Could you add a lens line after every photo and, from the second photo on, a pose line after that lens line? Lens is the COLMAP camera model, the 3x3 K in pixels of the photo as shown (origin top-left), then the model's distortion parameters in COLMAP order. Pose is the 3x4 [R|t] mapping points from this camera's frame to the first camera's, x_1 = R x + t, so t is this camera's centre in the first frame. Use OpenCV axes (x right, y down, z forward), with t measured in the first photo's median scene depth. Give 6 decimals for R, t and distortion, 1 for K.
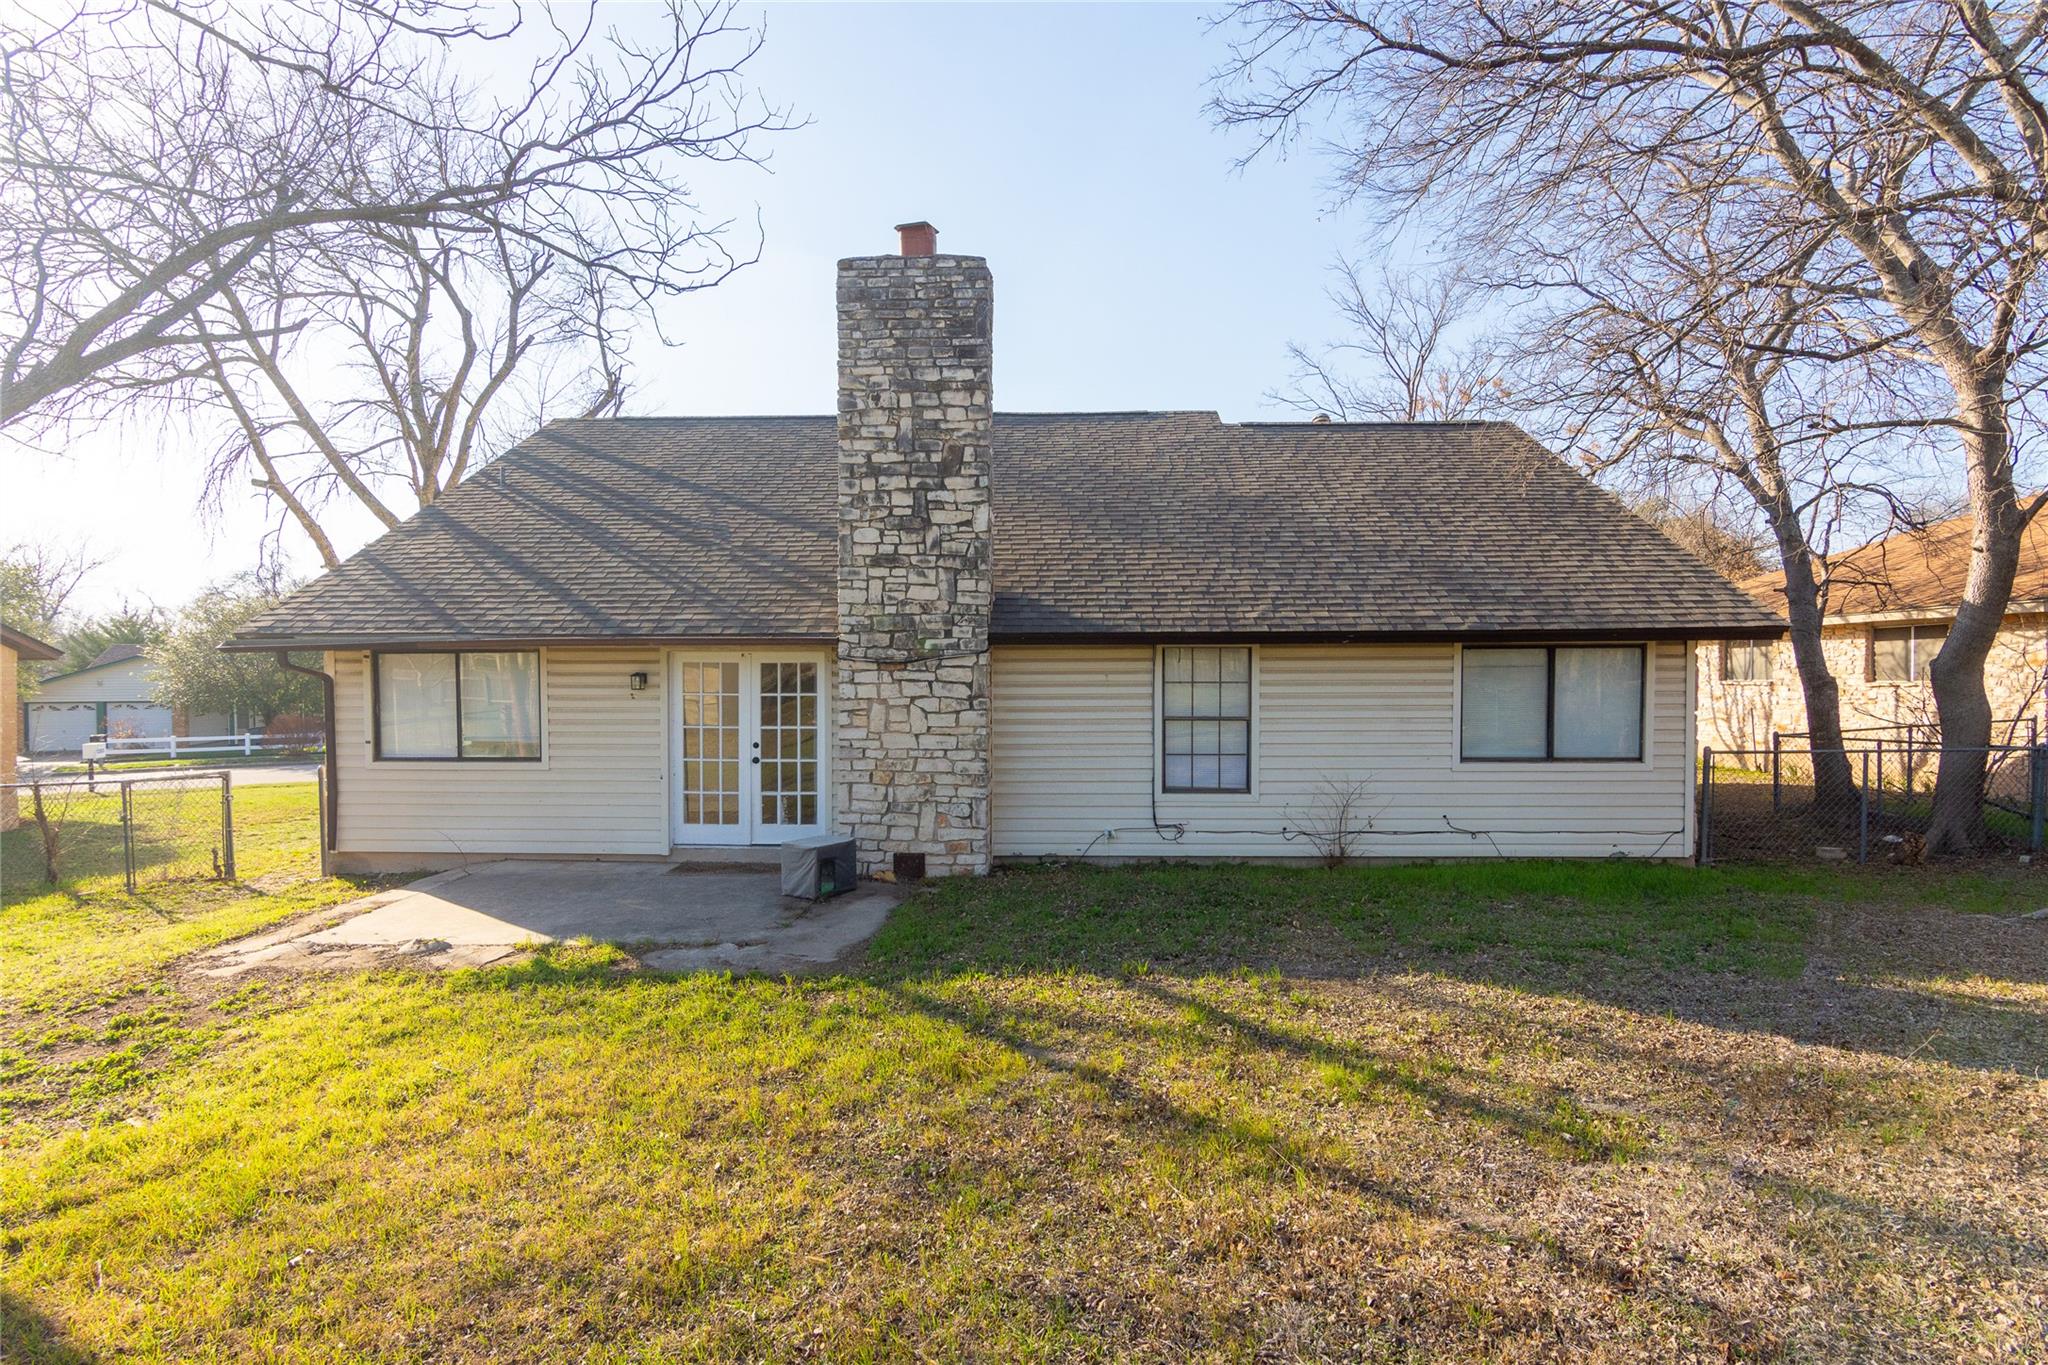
lens RADIAL K [[991.4, 0, 1022.8], [0, 991.4, 684.1], [0, 0, 1]] dist [-0.002828, 0.004401]
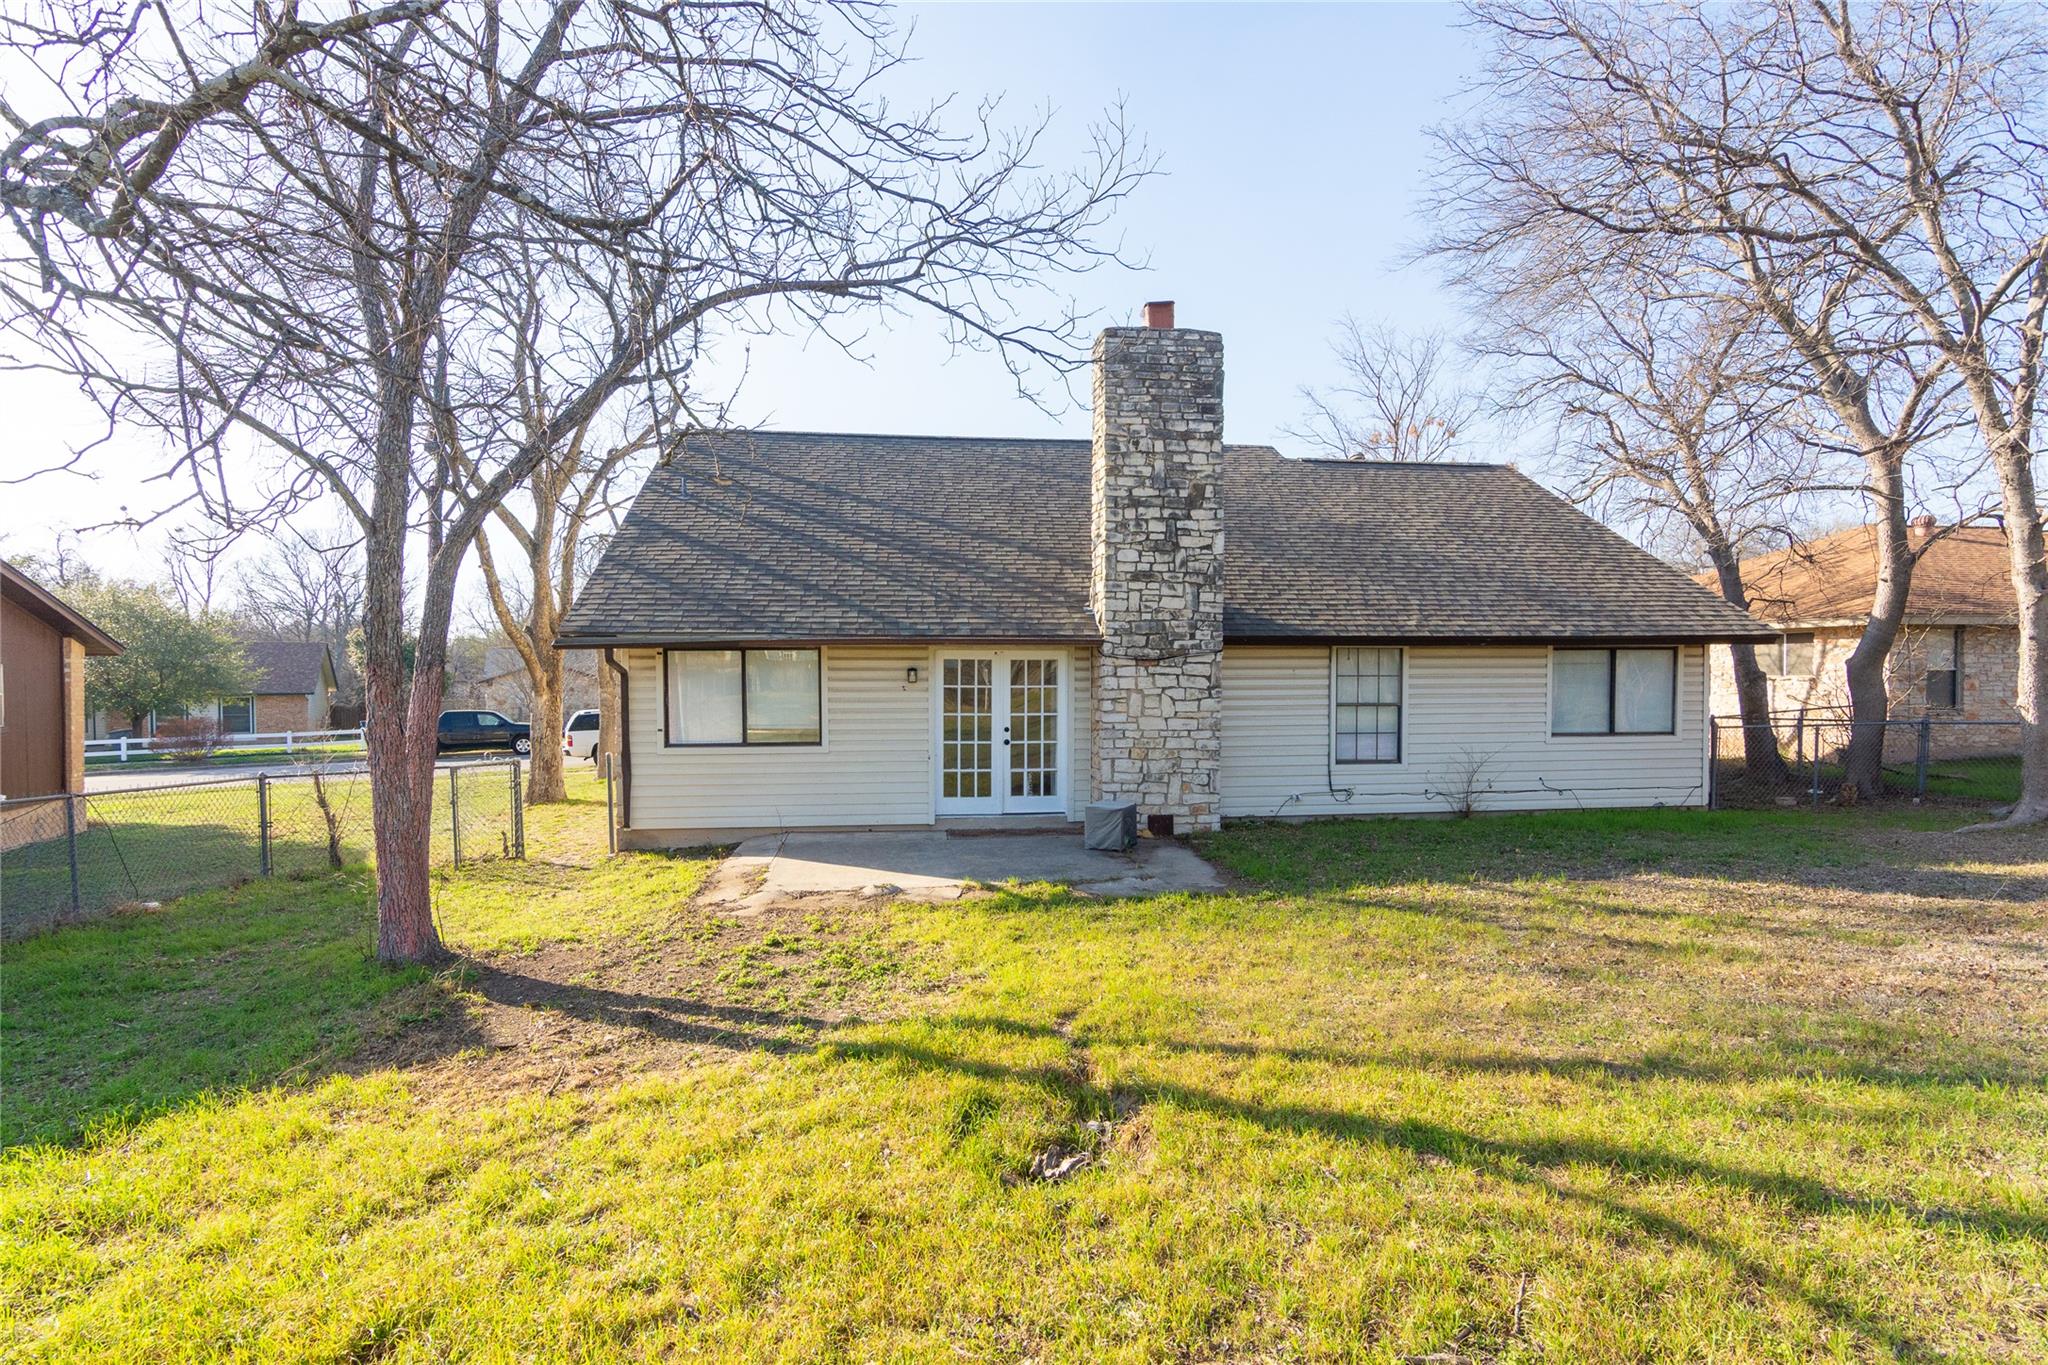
lens RADIAL K [[991.4, 0, 1026.4], [0, 991.4, 682.9], [0, 0, 1]] dist [-0.002828, 0.004401]
pose [[0.985852, -0.001958, 0.167604, -0.475388], [0.002047, 0.999998, -0.000357, 0.007070], [-0.167603, 0.000695, 0.985854, -0.178786]]
